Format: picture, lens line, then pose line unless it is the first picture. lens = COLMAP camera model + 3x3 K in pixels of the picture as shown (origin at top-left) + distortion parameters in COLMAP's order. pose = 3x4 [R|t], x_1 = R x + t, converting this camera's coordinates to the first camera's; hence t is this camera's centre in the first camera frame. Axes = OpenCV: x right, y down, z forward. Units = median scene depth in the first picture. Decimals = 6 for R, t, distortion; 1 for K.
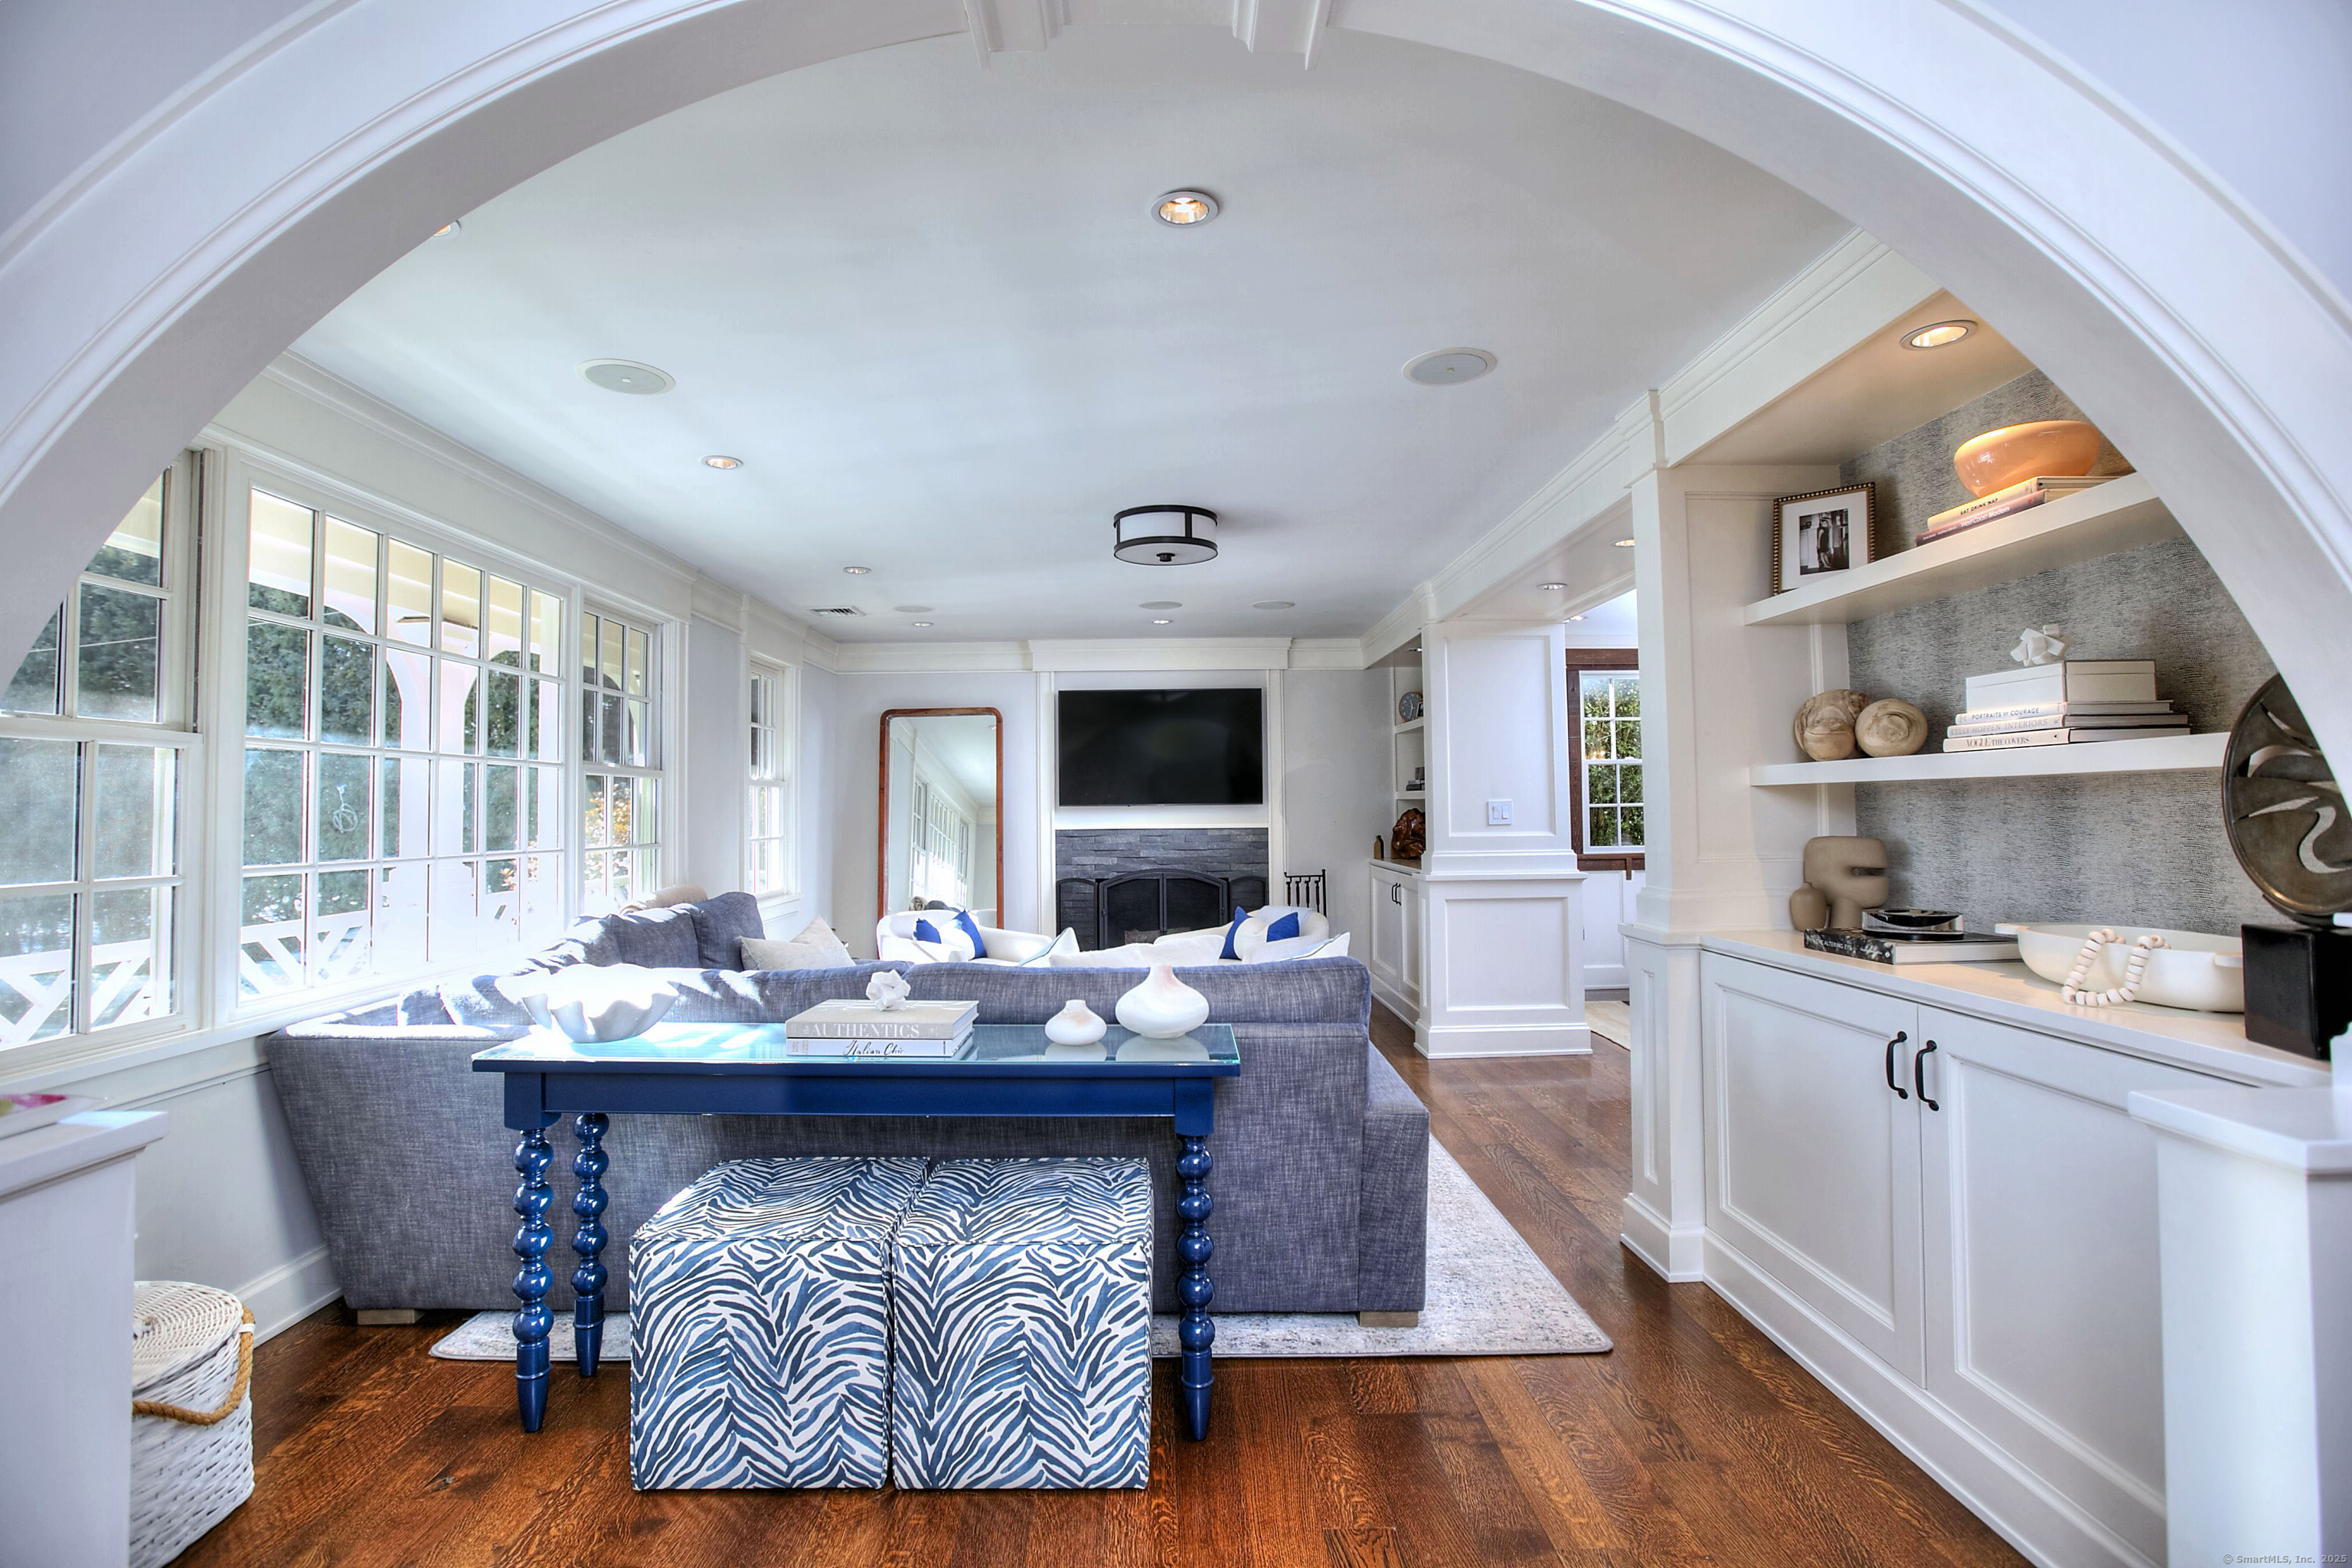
lens RADIAL K [[1050.9, 0, 1176.0], [0, 1050.9, 784.0], [0, 0, 1]] dist [-0.001196, -0.000127]
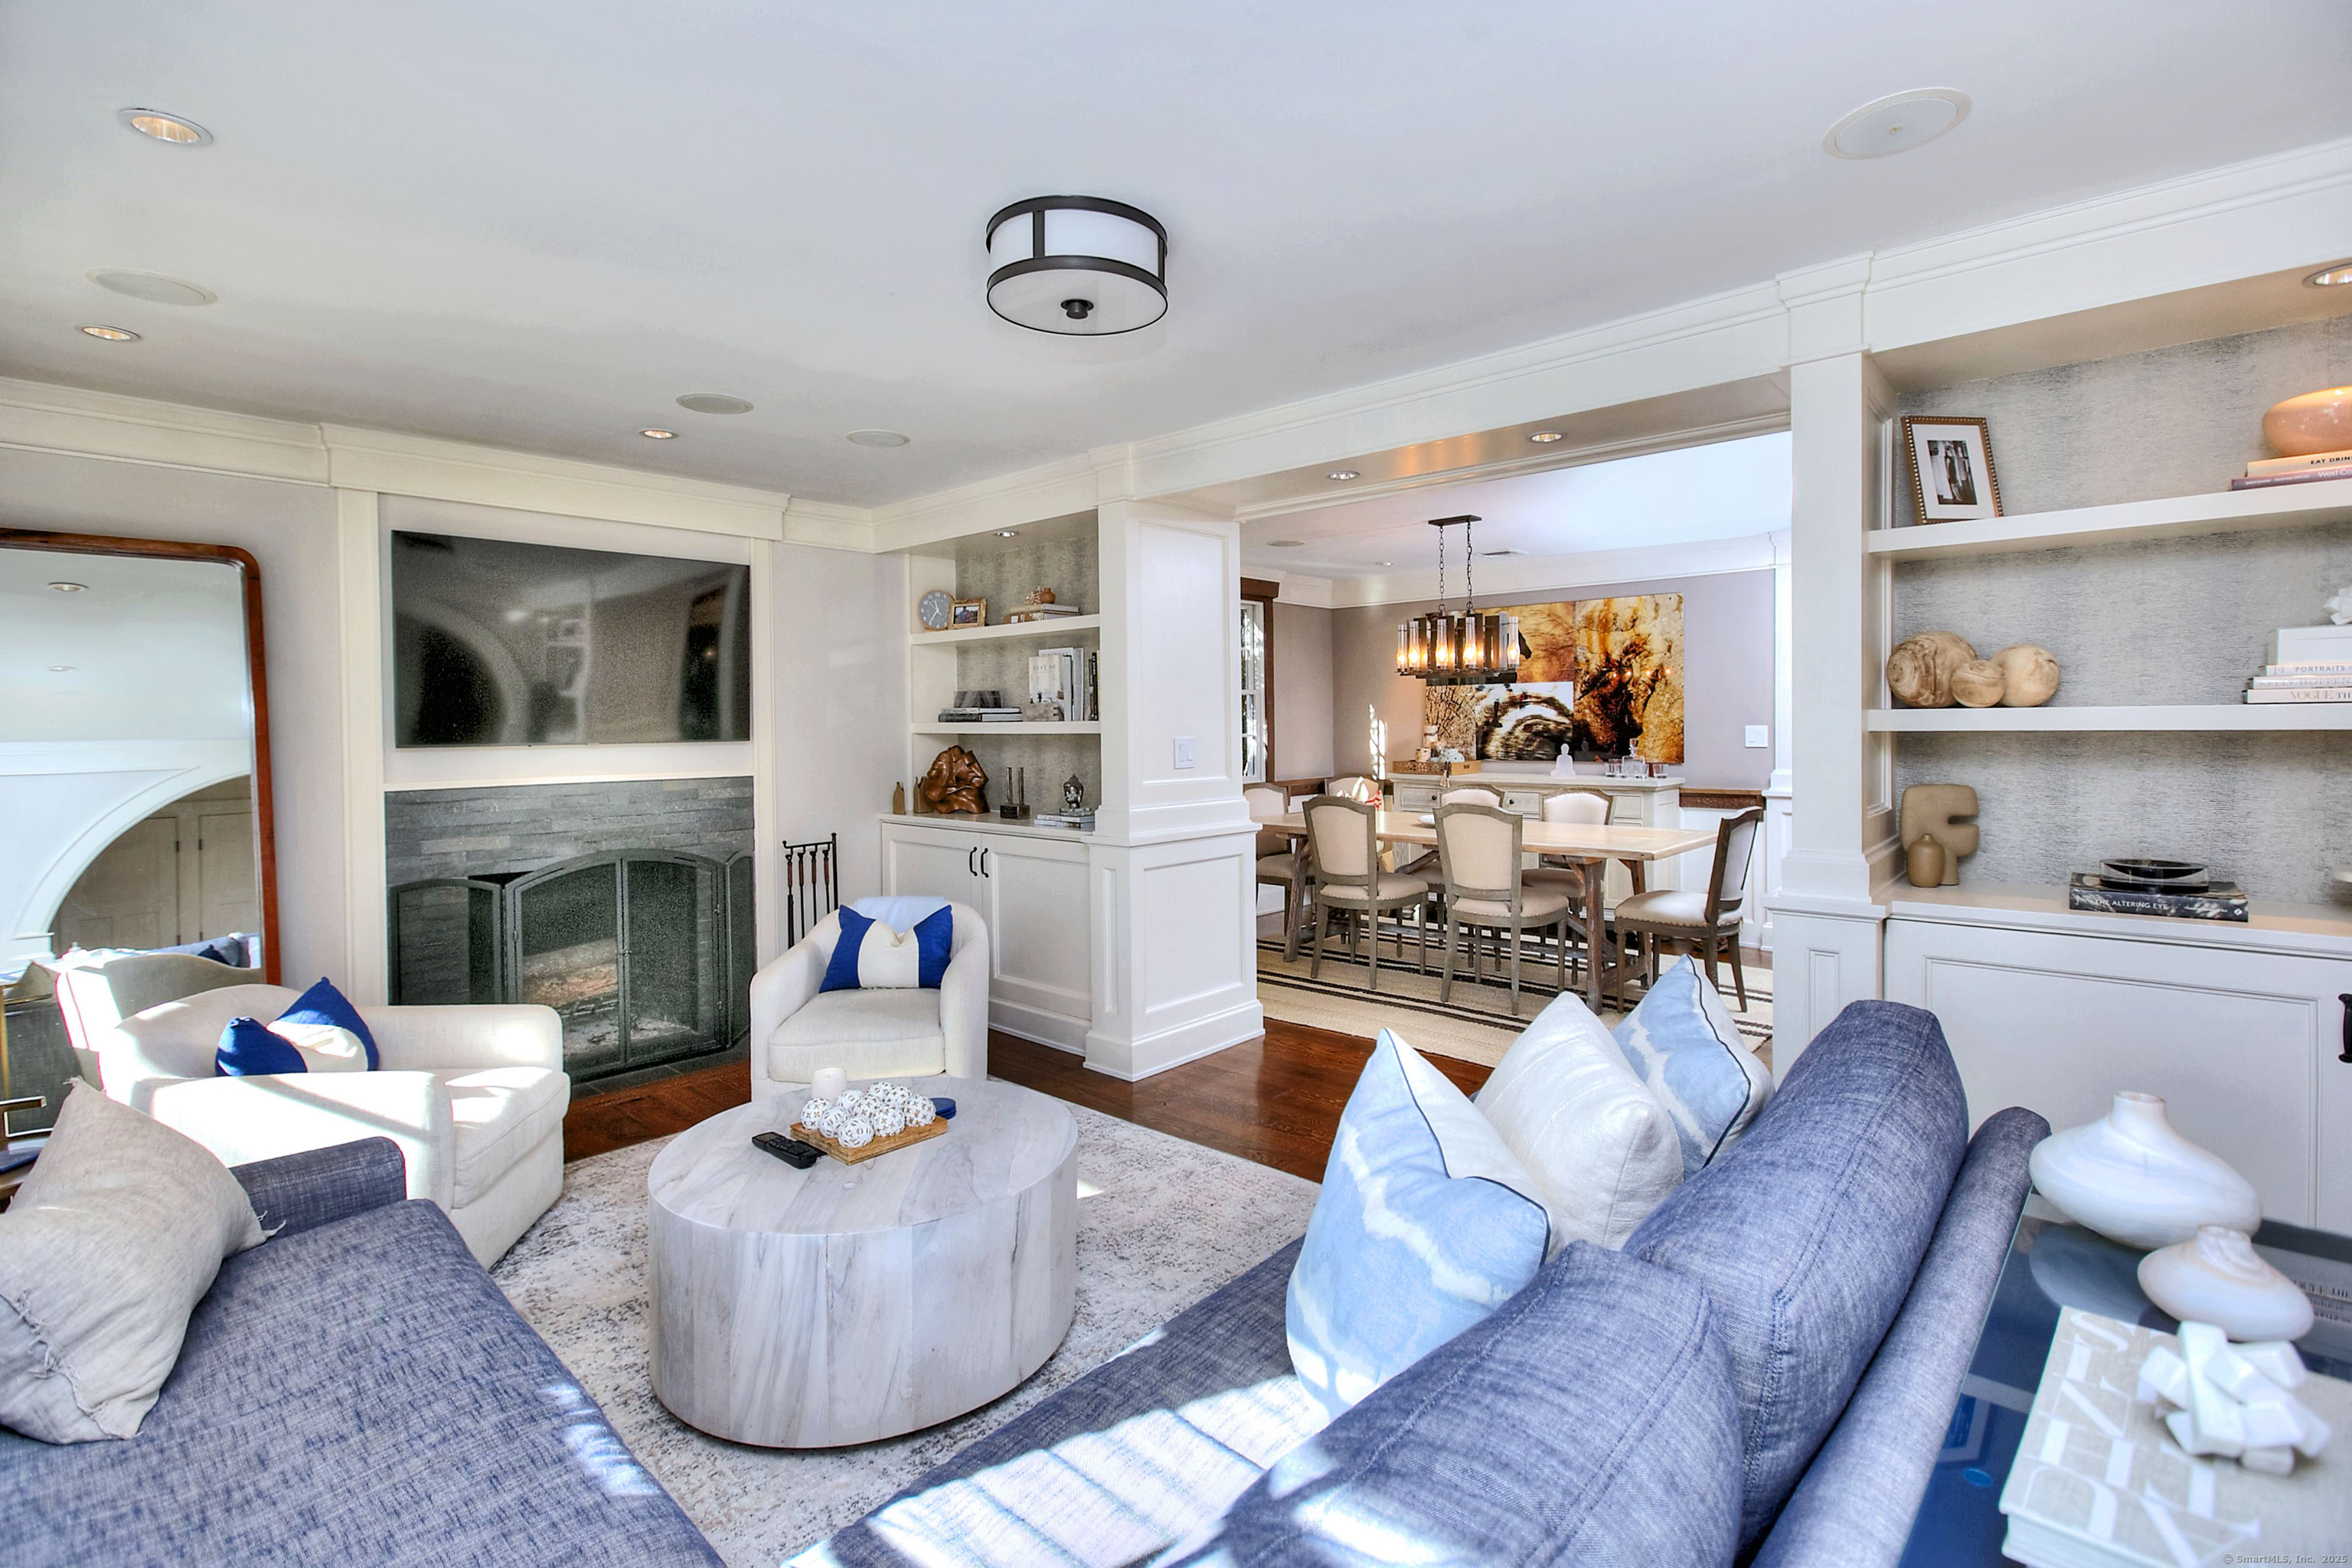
lens RADIAL K [[1110.0, 0, 1174.5], [0, 1110.0, 742.9], [0, 0, 1]] dist [-0.002665, -0.000387]
pose [[0.694603, -0.009644, 0.719329, -0.240581], [-0.013965, 0.999541, 0.026886, -0.002144], [-0.719258, -0.028720, 0.694149, 0.332222]]
